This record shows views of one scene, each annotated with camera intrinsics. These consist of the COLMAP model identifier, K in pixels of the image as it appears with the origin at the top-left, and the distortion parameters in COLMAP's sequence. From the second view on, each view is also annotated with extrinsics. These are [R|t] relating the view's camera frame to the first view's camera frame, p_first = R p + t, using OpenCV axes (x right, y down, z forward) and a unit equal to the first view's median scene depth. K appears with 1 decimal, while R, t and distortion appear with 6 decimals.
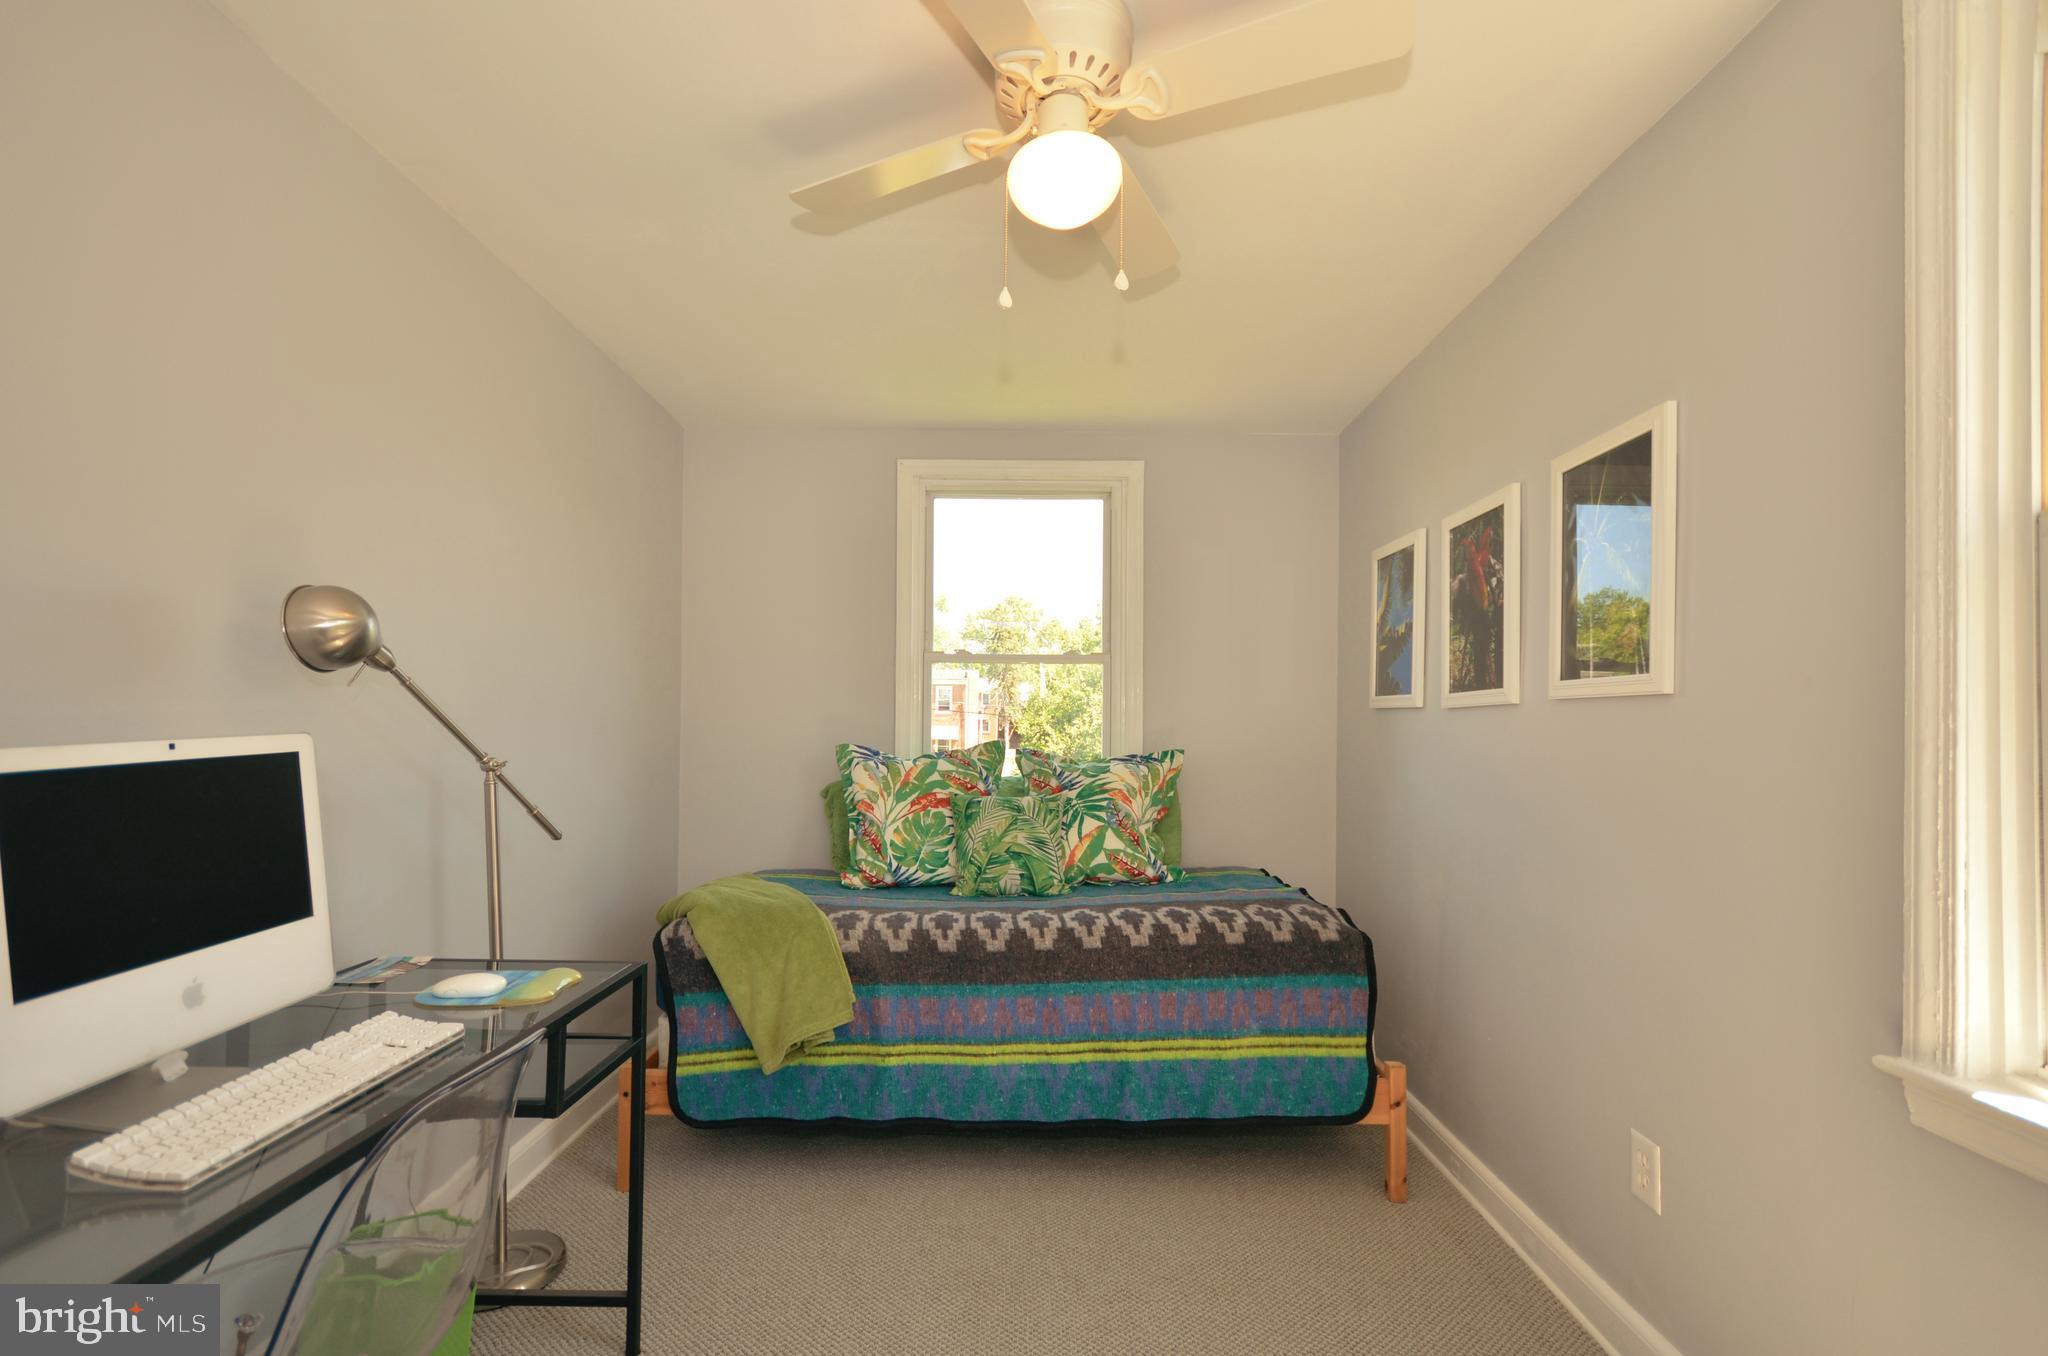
lens RADIAL K [[903.9, 0, 1020.7], [0, 903.9, 694.2], [0, 0, 1]] dist [-0.006225, -0.003698]
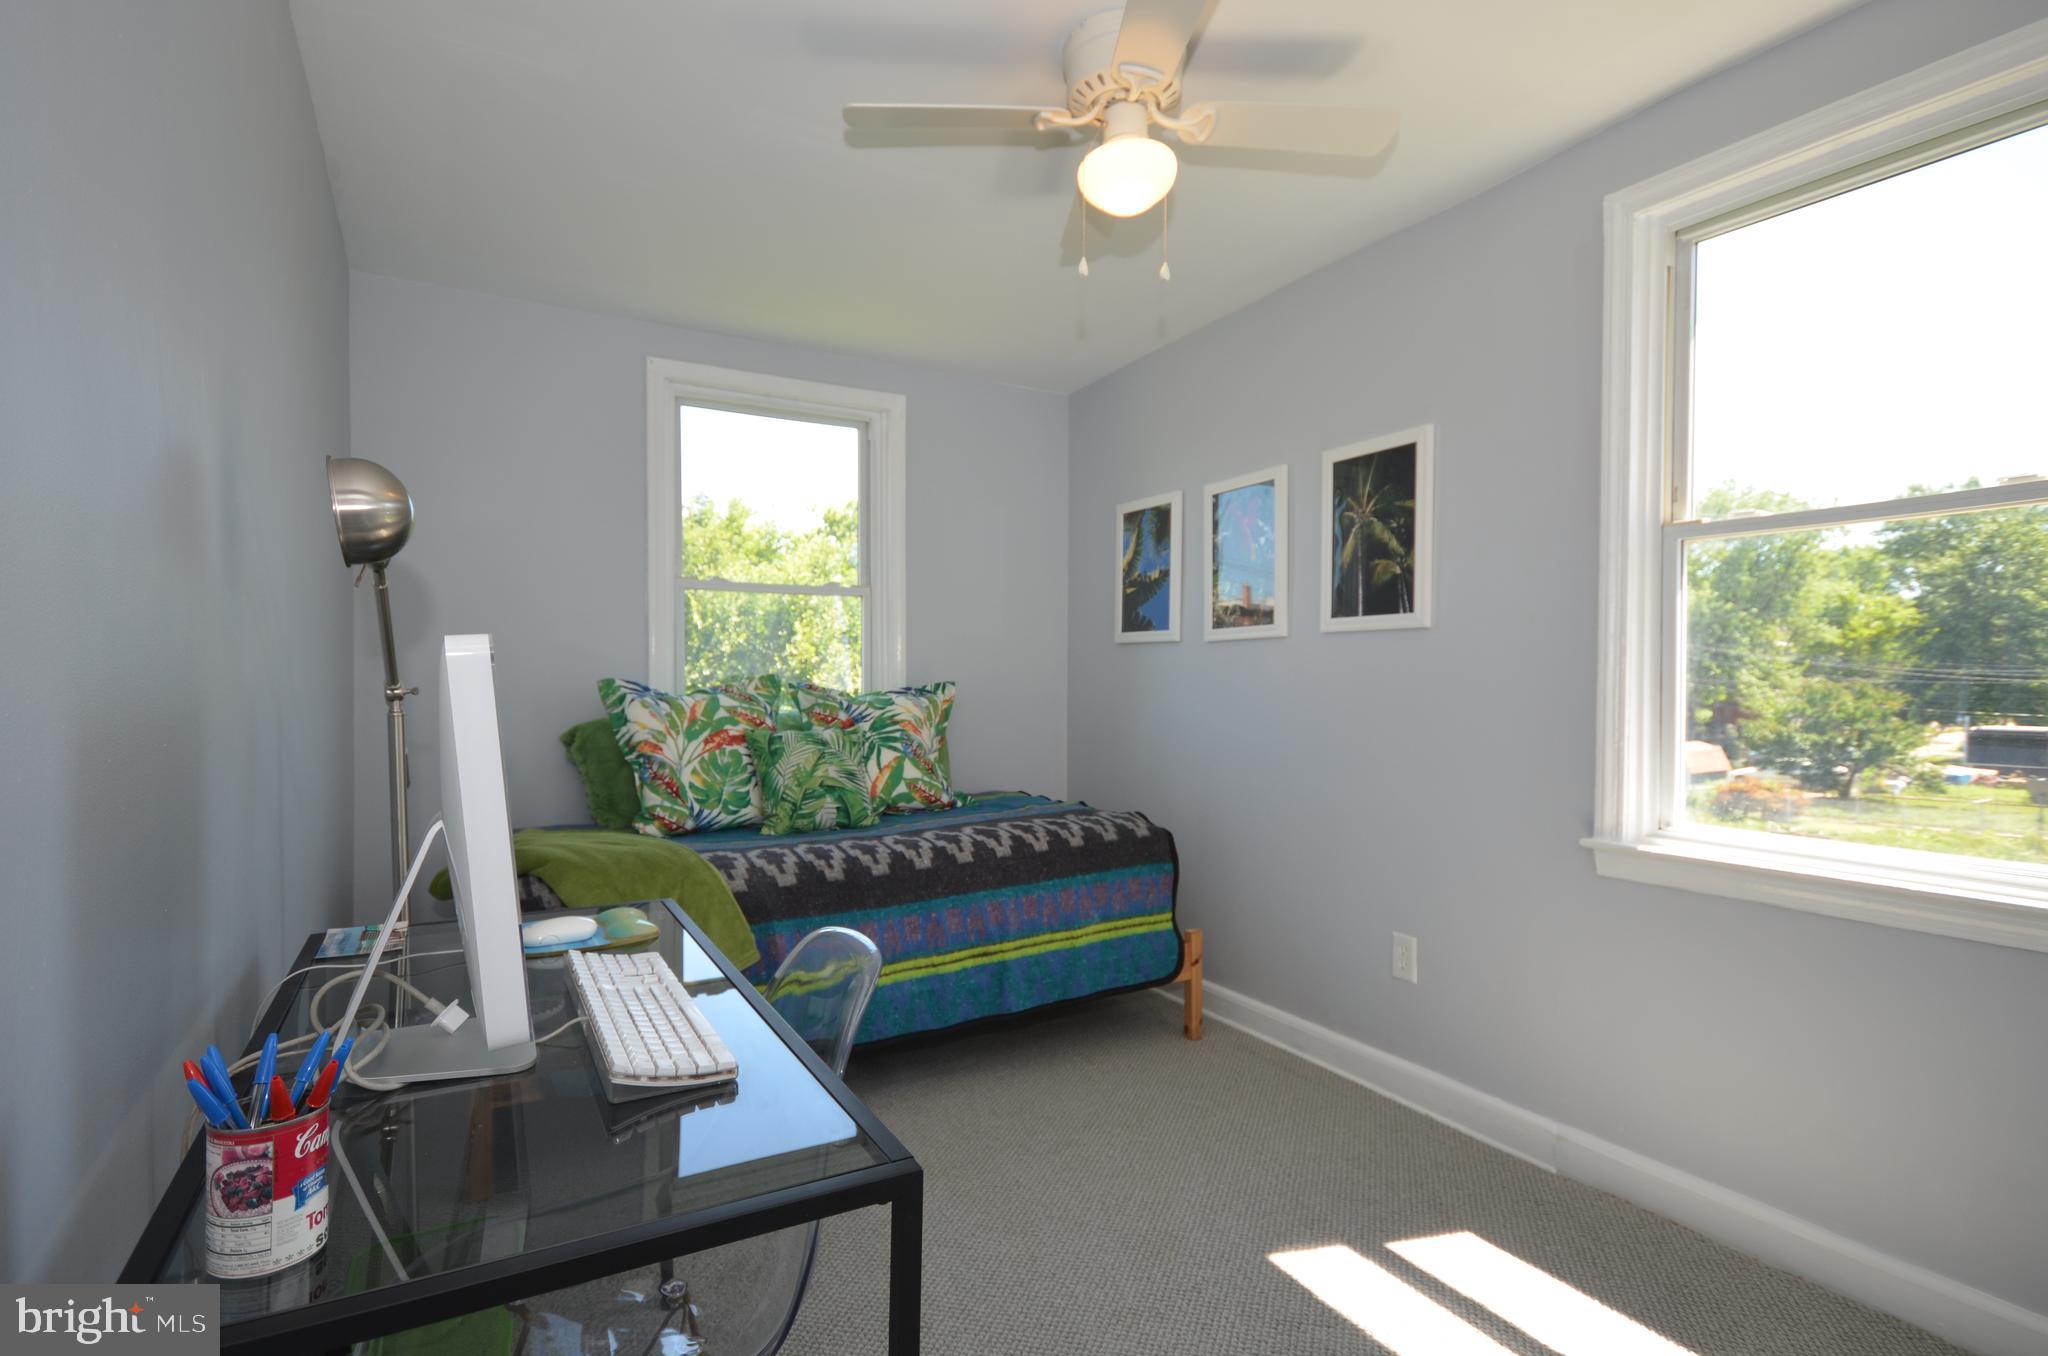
lens RADIAL K [[986.9, 0, 1018.5], [0, 986.9, 672.9], [0, 0, 1]] dist [-0.045137, 0.000380]
pose [[0.864482, -0.004736, 0.502641, -0.453165], [-0.011360, 0.999516, 0.028955, 0.024482], [-0.502535, -0.030741, 0.864010, -0.022775]]
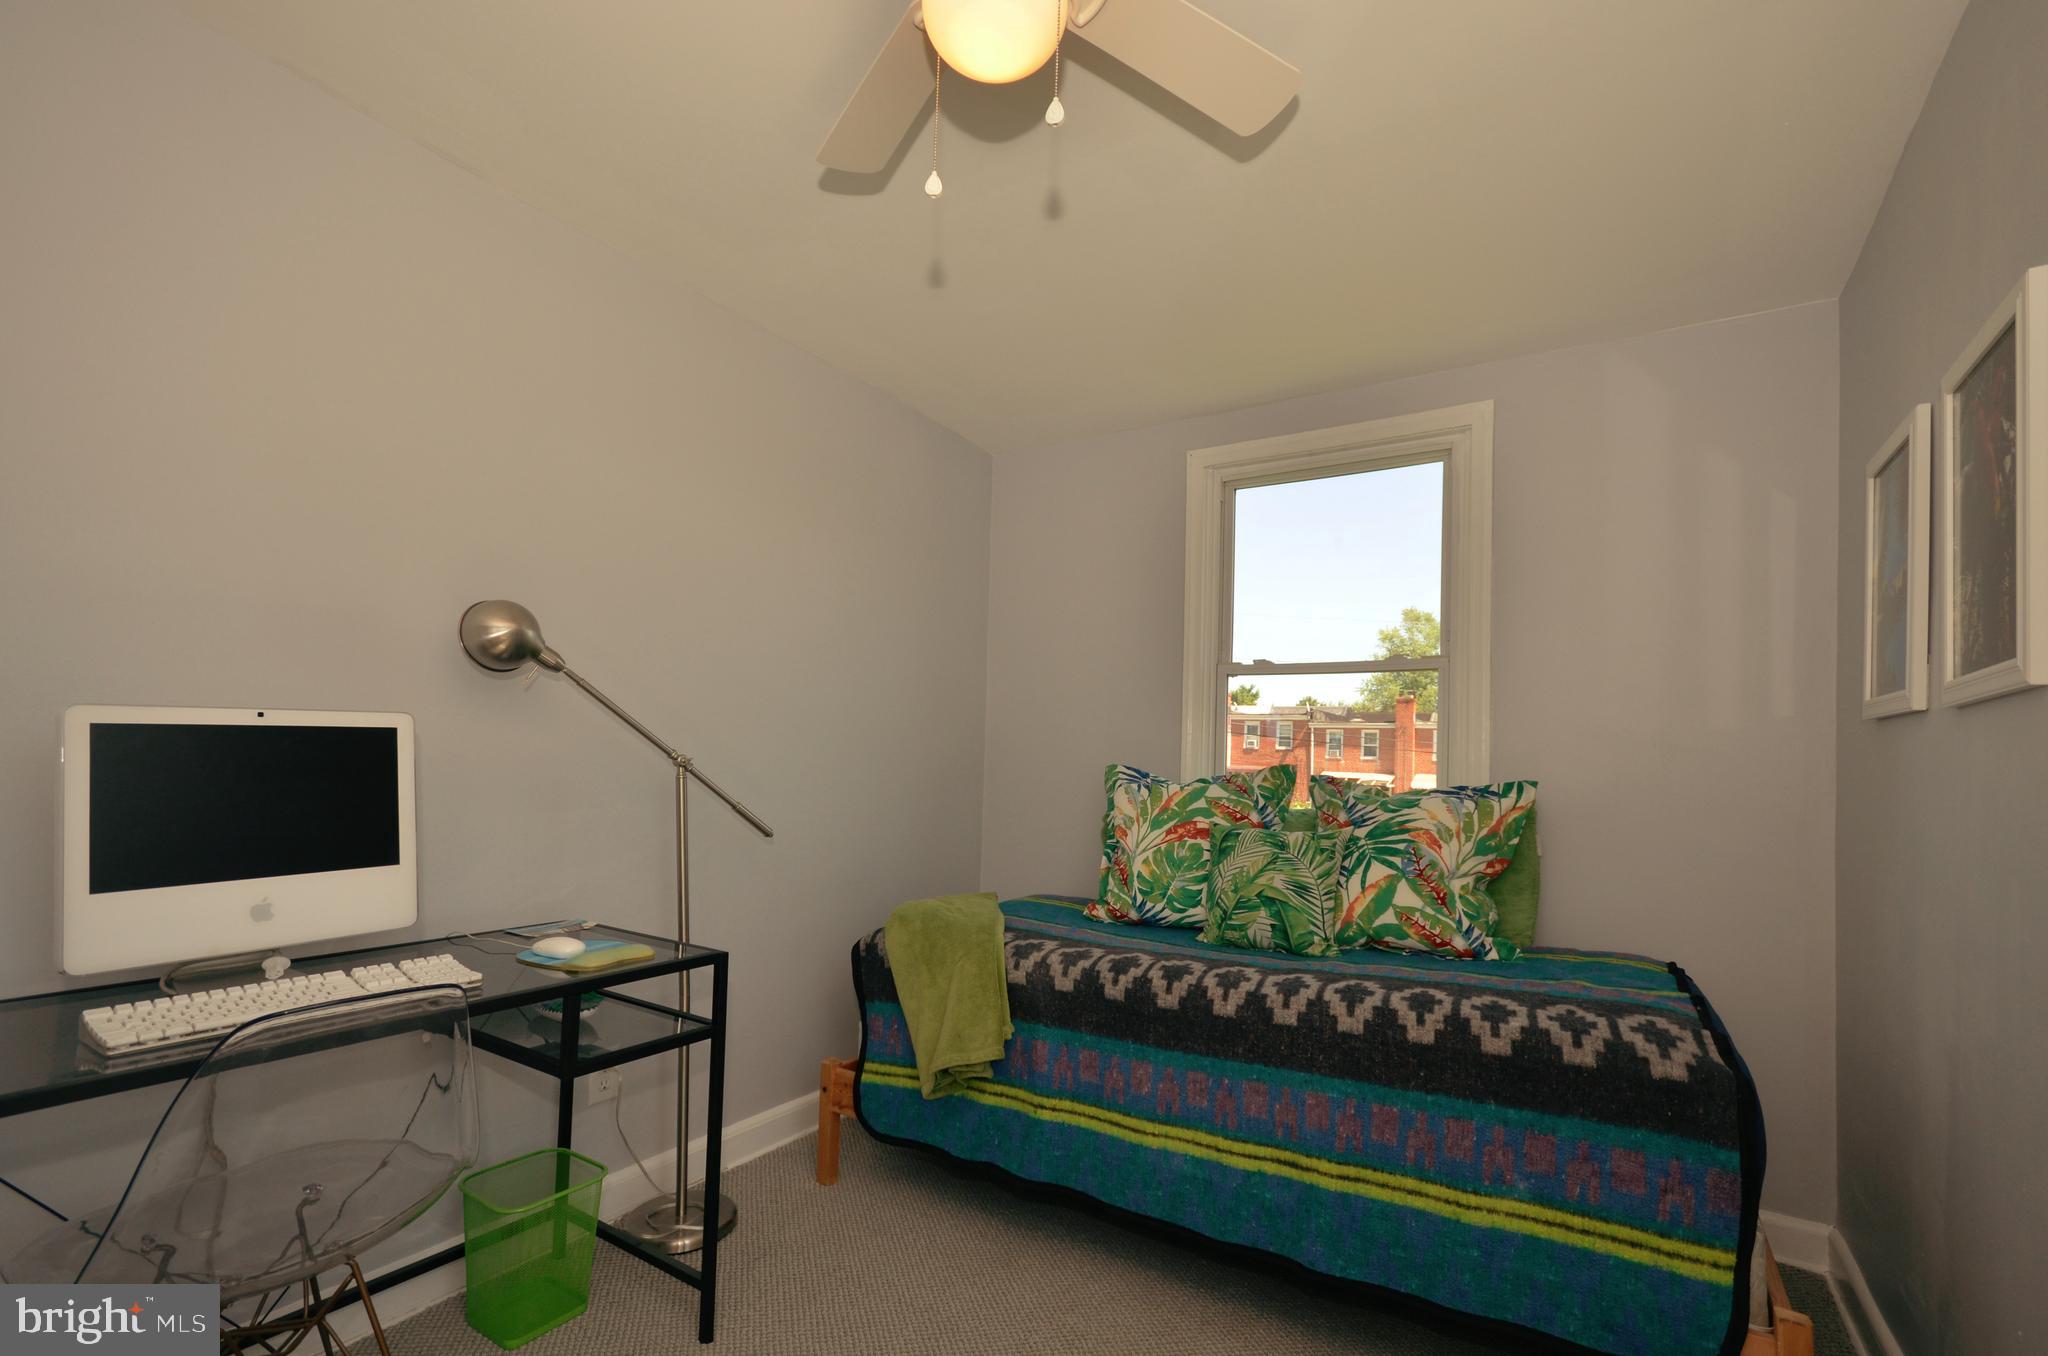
lens RADIAL K [[903.9, 0, 1019.6], [0, 903.9, 713.9], [0, 0, 1]] dist [-0.006225, -0.003698]
pose [[0.840030, -0.012621, -0.542393, 0.311701], [-0.003823, 0.999567, -0.029180, 0.042296], [0.542527, 0.026586, 0.839618, 0.235736]]
